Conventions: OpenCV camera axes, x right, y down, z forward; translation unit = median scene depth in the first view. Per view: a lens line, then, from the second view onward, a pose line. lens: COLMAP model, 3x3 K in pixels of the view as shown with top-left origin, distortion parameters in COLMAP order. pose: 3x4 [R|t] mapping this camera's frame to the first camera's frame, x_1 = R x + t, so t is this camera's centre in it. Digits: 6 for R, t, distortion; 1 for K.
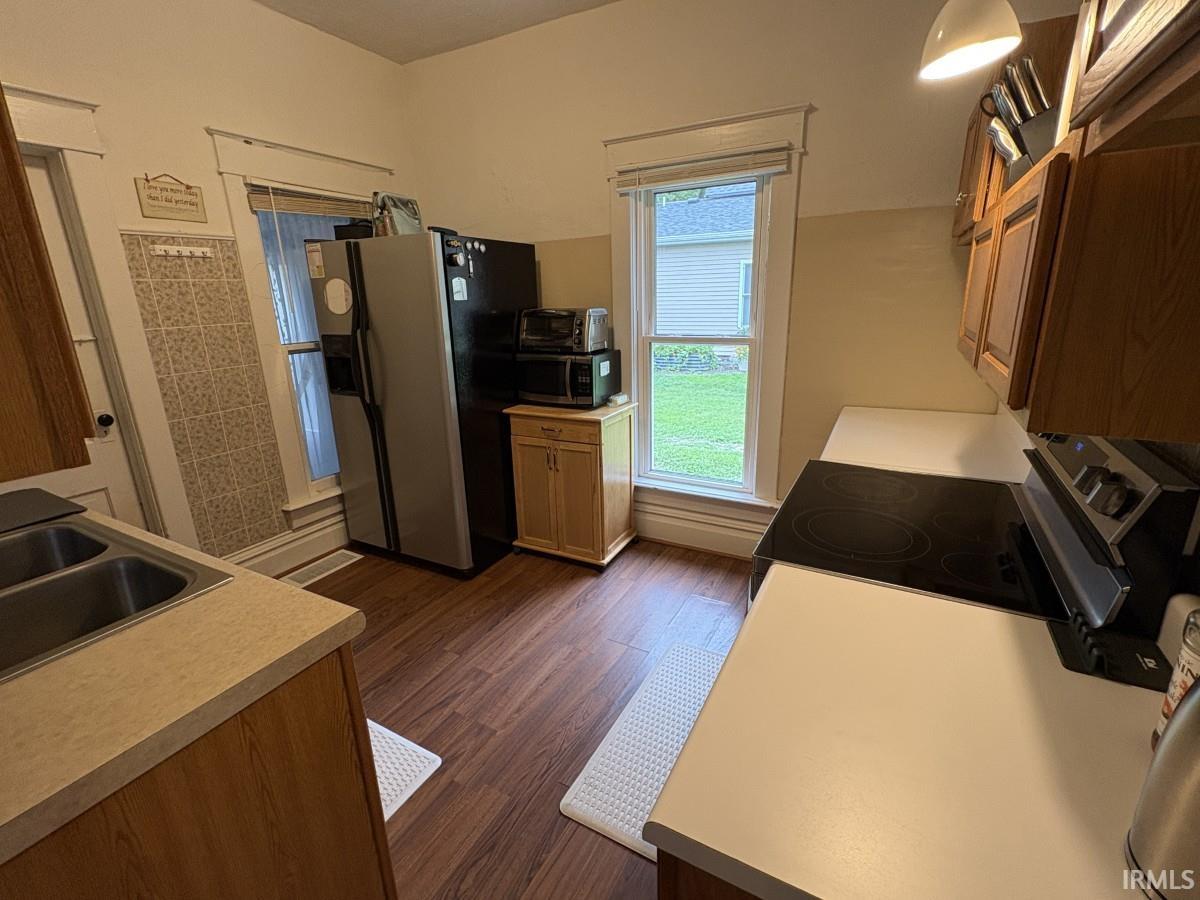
lens RADIAL K [[540.1, 0, 600.9], [0, 540.1, 447.3], [0, 0, 1]] dist [0.001713, -0.000662]
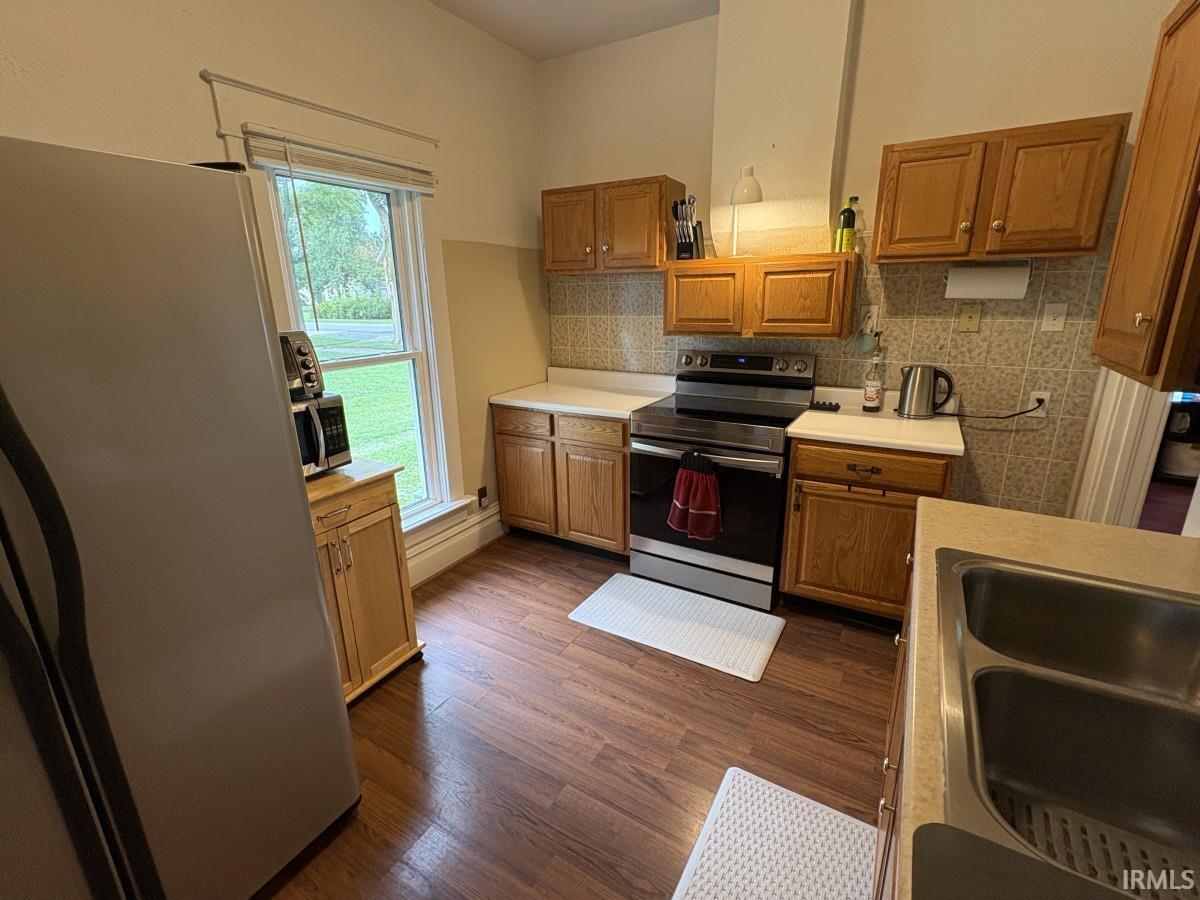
lens RADIAL K [[540.1, 0, 598.8], [0, 540.1, 446.9], [0, 0, 1]] dist [0.001713, -0.000662]
pose [[0.031592, -0.249109, 0.967960, -0.760082], [0.290948, 0.928797, 0.229534, -0.180005], [-0.956217, 0.274375, 0.101821, 0.660932]]
